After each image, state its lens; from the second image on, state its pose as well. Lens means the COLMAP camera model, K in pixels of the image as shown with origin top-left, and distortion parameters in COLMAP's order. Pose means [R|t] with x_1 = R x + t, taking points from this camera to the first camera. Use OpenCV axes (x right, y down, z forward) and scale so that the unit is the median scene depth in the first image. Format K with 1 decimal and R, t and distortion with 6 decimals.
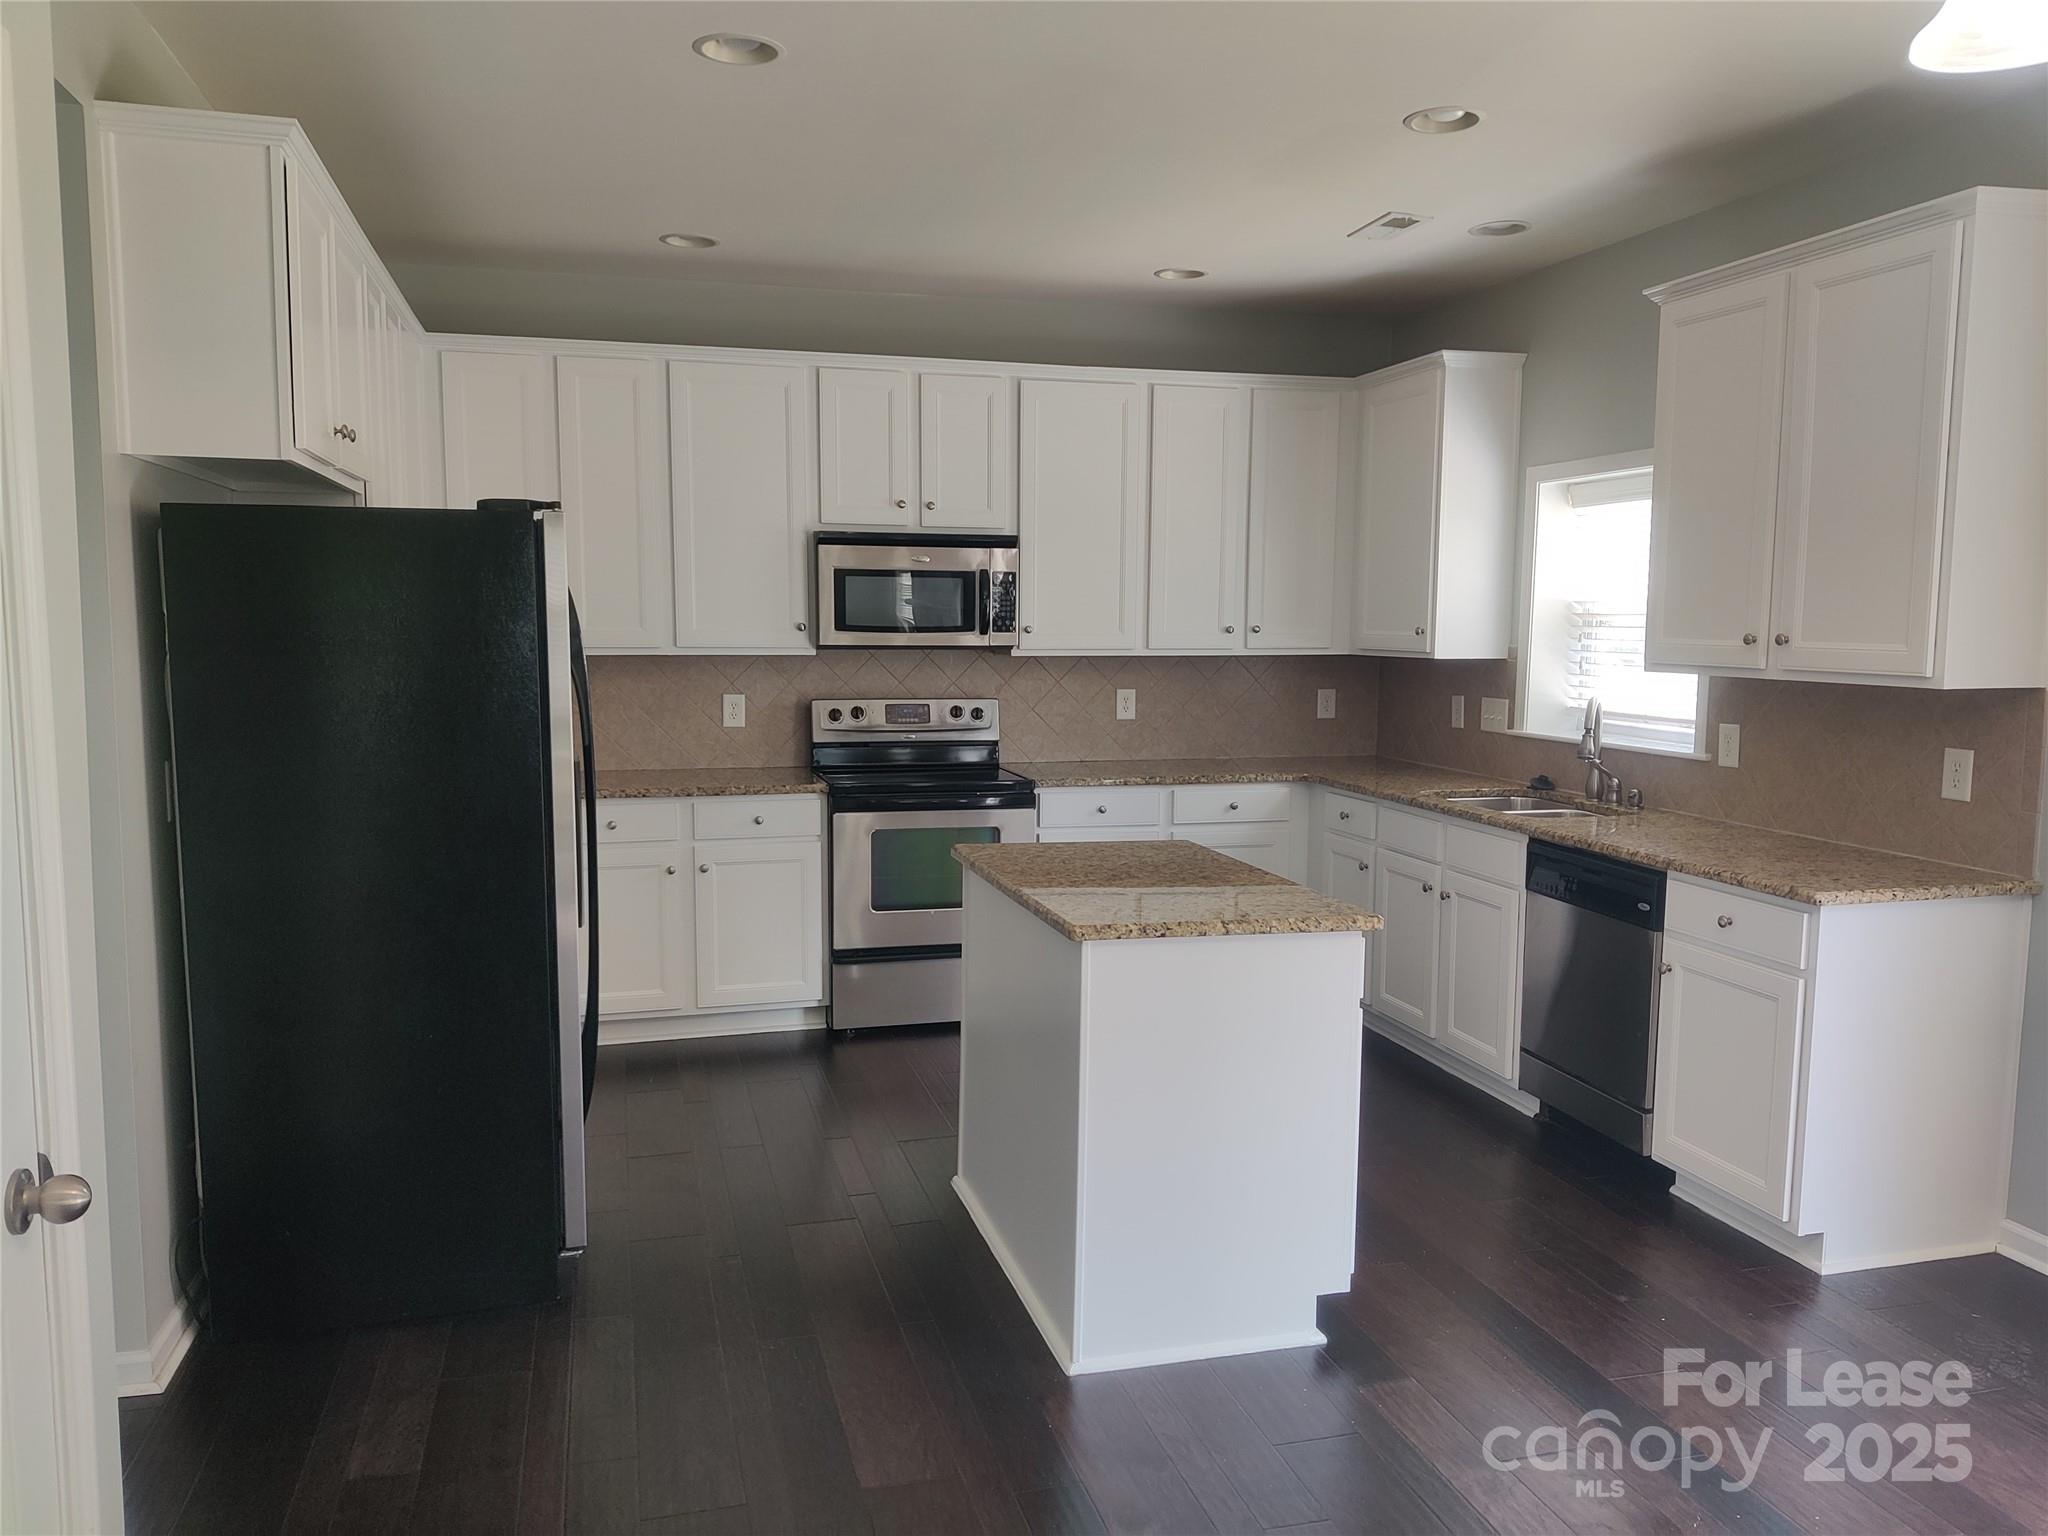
lens RADIAL K [[1603.2, 0, 985.9], [0, 1603.2, 773.9], [0, 0, 1]] dist [0.030809, 0.001732]
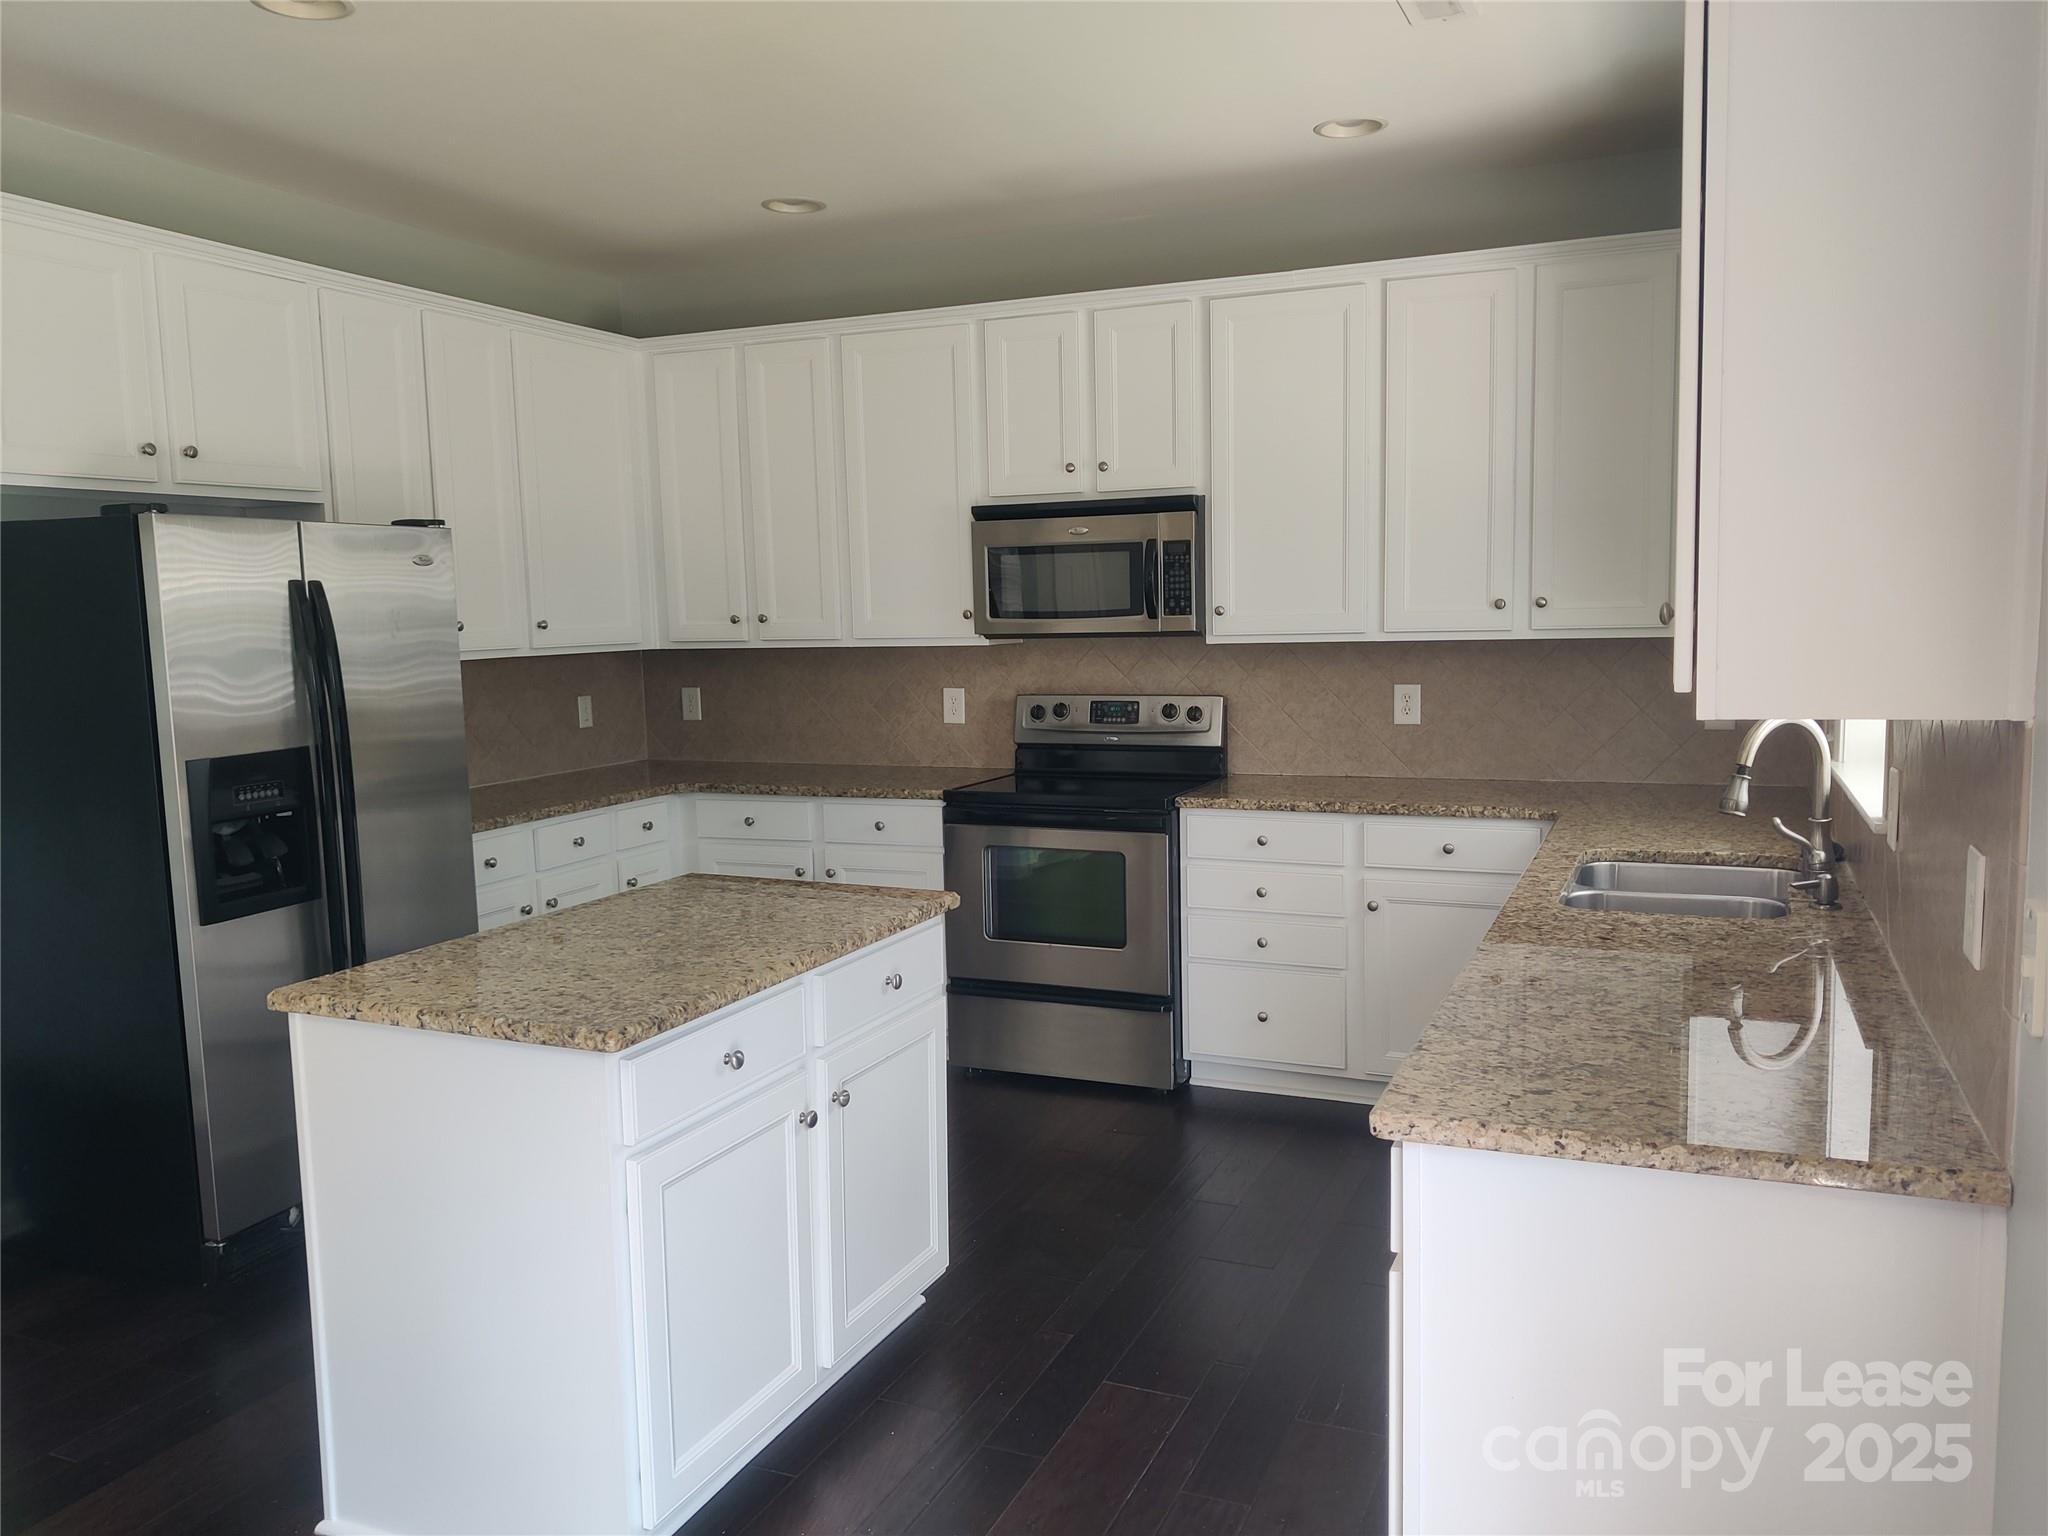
lens RADIAL K [[1552.4, 0, 1016.0], [0, 1552.4, 762.5], [0, 0, 1]] dist [0.060010, -0.128128]
pose [[0.778301, 0.038901, -0.626685, 0.445495], [-0.035300, 0.999211, 0.018186, -0.024869], [0.626898, 0.007968, 0.779060, 0.334369]]
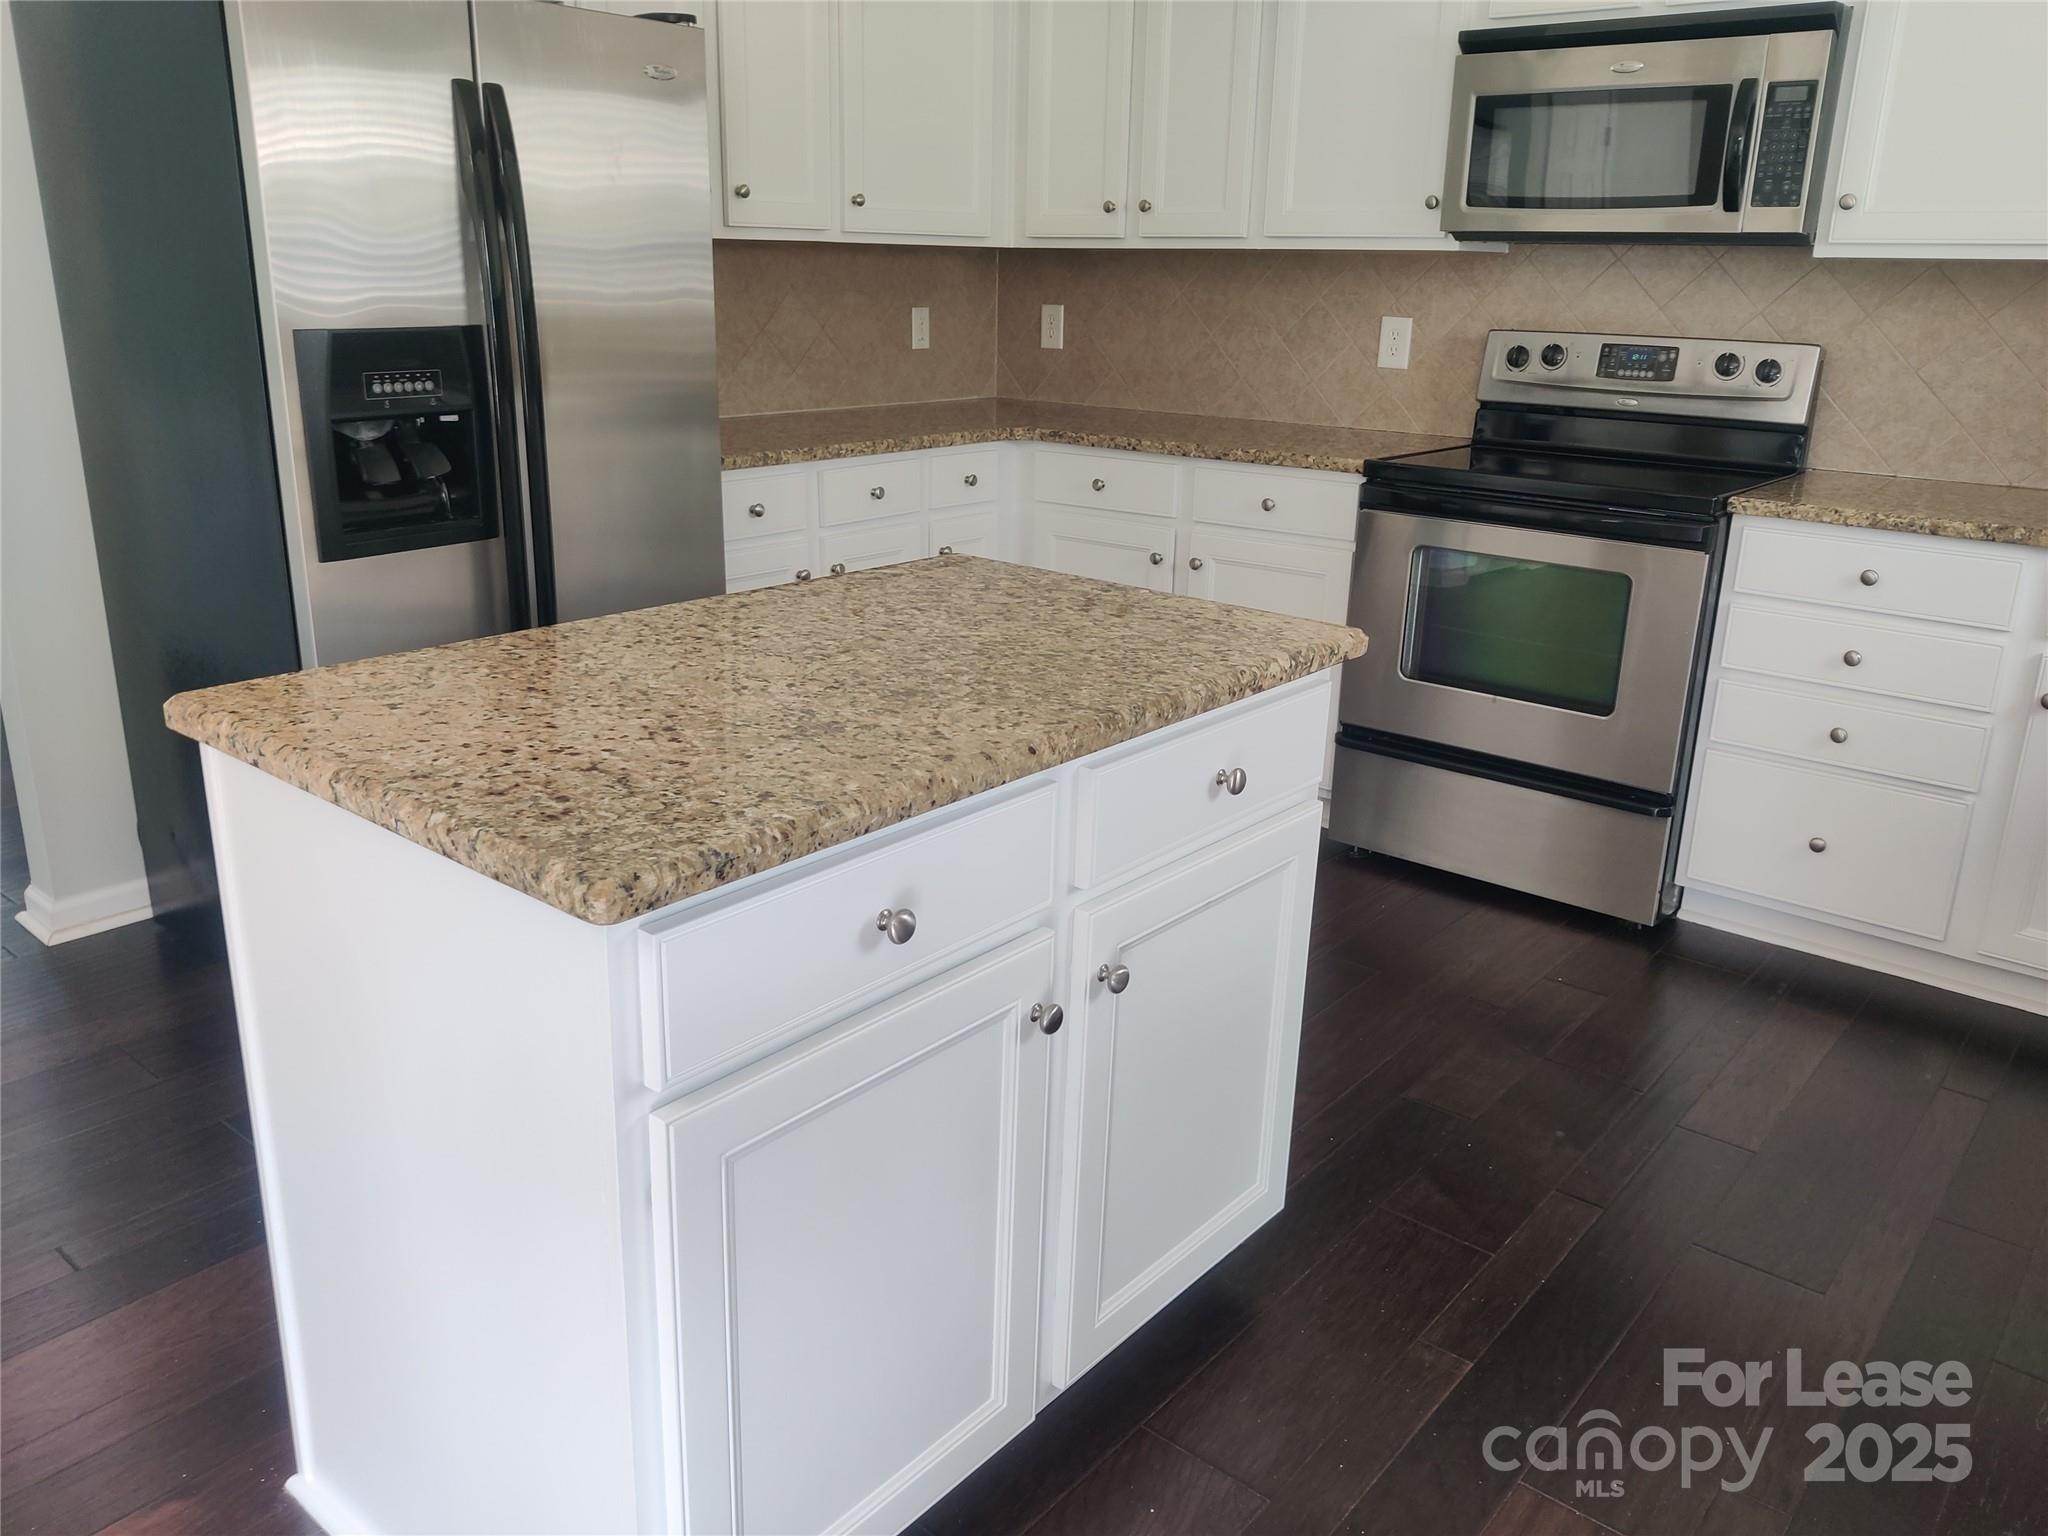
lens RADIAL K [[1552.4, 0, 1016.0], [0, 1552.4, 762.5], [0, 0, 1]] dist [0.060010, -0.128128]
pose [[0.580894, 0.253099, -0.773630, 0.302991], [-0.099871, 0.965410, 0.240852, -0.012113], [0.807829, -0.062647, 0.586078, 0.498800]]
